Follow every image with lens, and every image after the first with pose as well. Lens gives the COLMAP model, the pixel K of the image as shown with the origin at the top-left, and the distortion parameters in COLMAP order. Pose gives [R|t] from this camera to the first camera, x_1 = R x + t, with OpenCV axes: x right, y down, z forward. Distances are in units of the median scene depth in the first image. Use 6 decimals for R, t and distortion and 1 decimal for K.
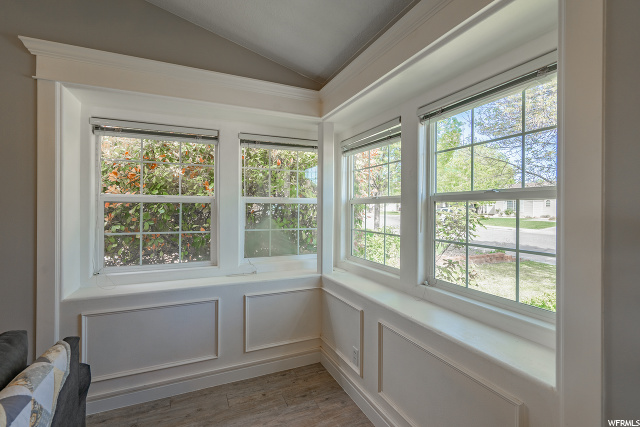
lens RADIAL K [[299.7, 0, 320.0], [0, 299.7, 213.5], [0, 0, 1]] dist [-0.001957, -0.000273]
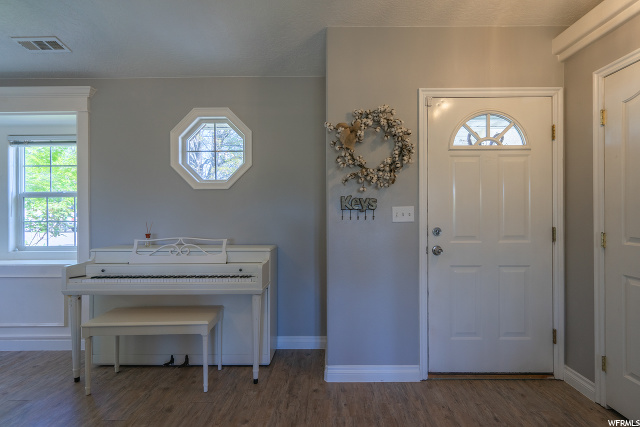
lens RADIAL K [[305.2, 0, 336.0], [0, 305.2, 211.6], [0, 0, 1]] dist [-0.003563, -0.000868]
pose [[0.402125, -0.005503, 0.915568, -0.405881], [0.018433, 0.999828, -0.002086, 0.067716], [-0.915399, 0.017716, 0.402157, -1.110374]]
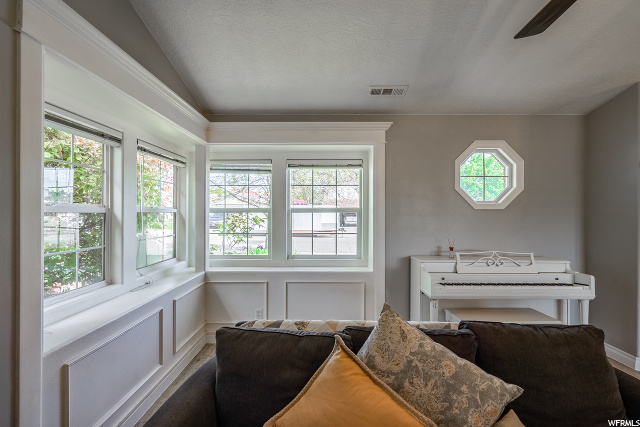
lens RADIAL K [[306.4, 0, 320.0], [0, 306.4, 213.5], [0, 0, 1]] dist [0.001402, 0.000239]
pose [[0.410755, -0.002114, 0.911743, -1.220204], [0.010613, 0.999941, -0.002462, -0.028366], [-0.911684, 0.010687, 0.410753, 0.088346]]
